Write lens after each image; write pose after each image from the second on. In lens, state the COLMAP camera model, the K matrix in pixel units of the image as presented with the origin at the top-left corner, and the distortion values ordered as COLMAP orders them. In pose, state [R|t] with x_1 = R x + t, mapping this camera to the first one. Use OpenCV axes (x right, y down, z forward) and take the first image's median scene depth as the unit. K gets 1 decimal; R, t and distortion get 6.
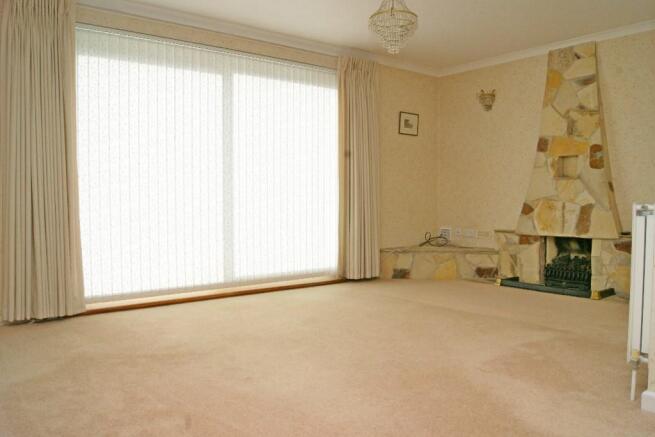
lens RADIAL K [[498.8, 0, 324.9], [0, 498.8, 215.1], [0, 0, 1]] dist [-0.047883, 0.004474]
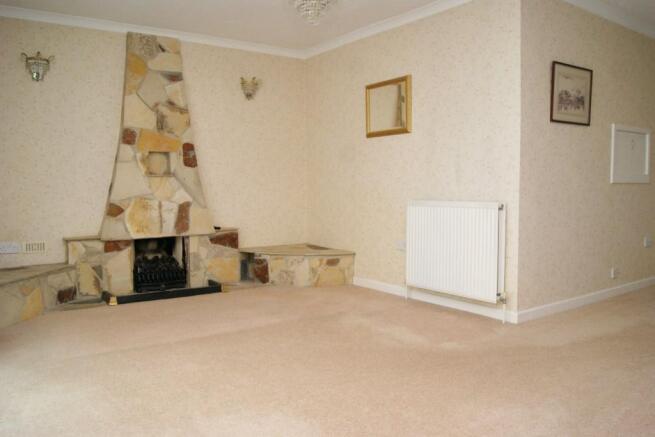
lens RADIAL K [[498.8, 0, 325.4], [0, 498.8, 220.8], [0, 0, 1]] dist [-0.047883, 0.004474]
pose [[0.125352, -0.061134, 0.990227, -0.412895], [0.042945, 0.997498, 0.056147, -0.027363], [-0.991182, 0.035488, 0.127663, 0.558575]]
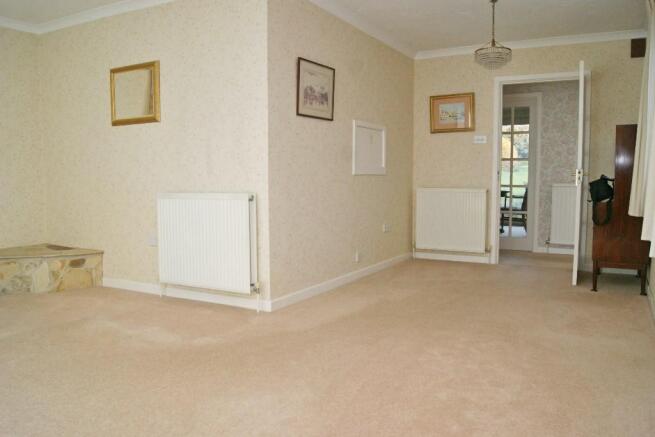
lens RADIAL K [[498.8, 0, 325.2], [0, 498.8, 221.1], [0, 0, 1]] dist [-0.047883, 0.004474]
pose [[-0.272310, -0.071978, 0.959514, -0.396195], [0.046505, 0.995048, 0.087842, -0.020514], [-0.961085, 0.068543, -0.267614, 0.474990]]
